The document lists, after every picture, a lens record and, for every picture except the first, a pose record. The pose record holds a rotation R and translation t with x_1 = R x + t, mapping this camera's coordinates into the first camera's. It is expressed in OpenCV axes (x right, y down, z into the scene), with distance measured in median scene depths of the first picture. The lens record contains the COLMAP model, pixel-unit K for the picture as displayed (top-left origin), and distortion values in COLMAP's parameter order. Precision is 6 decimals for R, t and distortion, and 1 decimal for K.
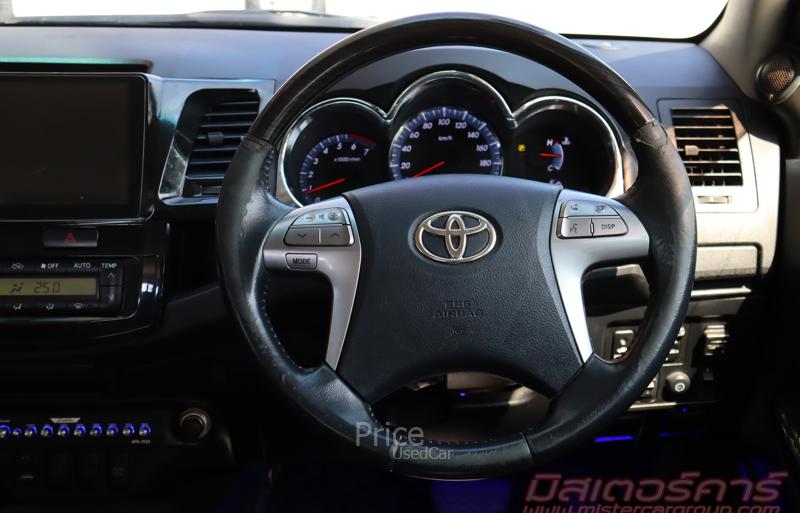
lens RADIAL K [[1334.6, 0, 400.0], [0, 1334.6, 256.5], [0, 0, 1]] dist [0.111851, 0.007614]
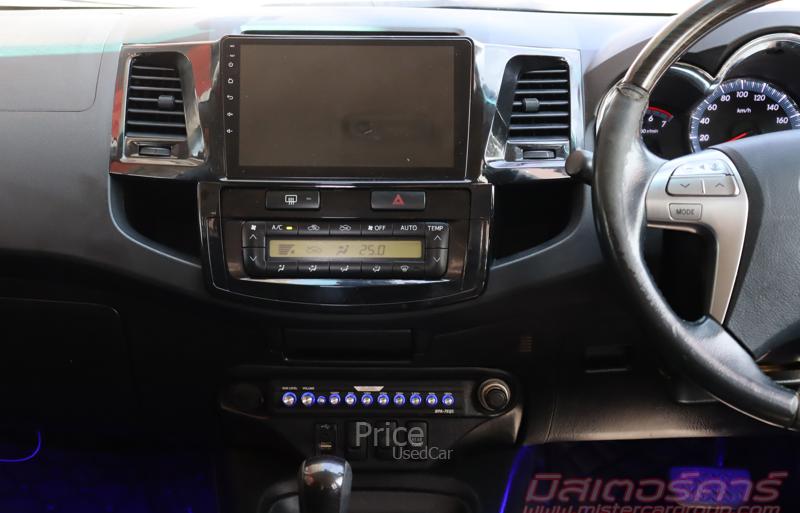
lens RADIAL K [[1263.9, 0, 400.0], [0, 1263.9, 256.5], [0, 0, 1]] dist [0.115362, 0.073541]
pose [[0.999959, 0.009034, -0.000084, -0.238726], [-0.009031, 0.999317, -0.035823, 0.060474], [-0.000239, 0.035822, 0.999358, 0.063253]]
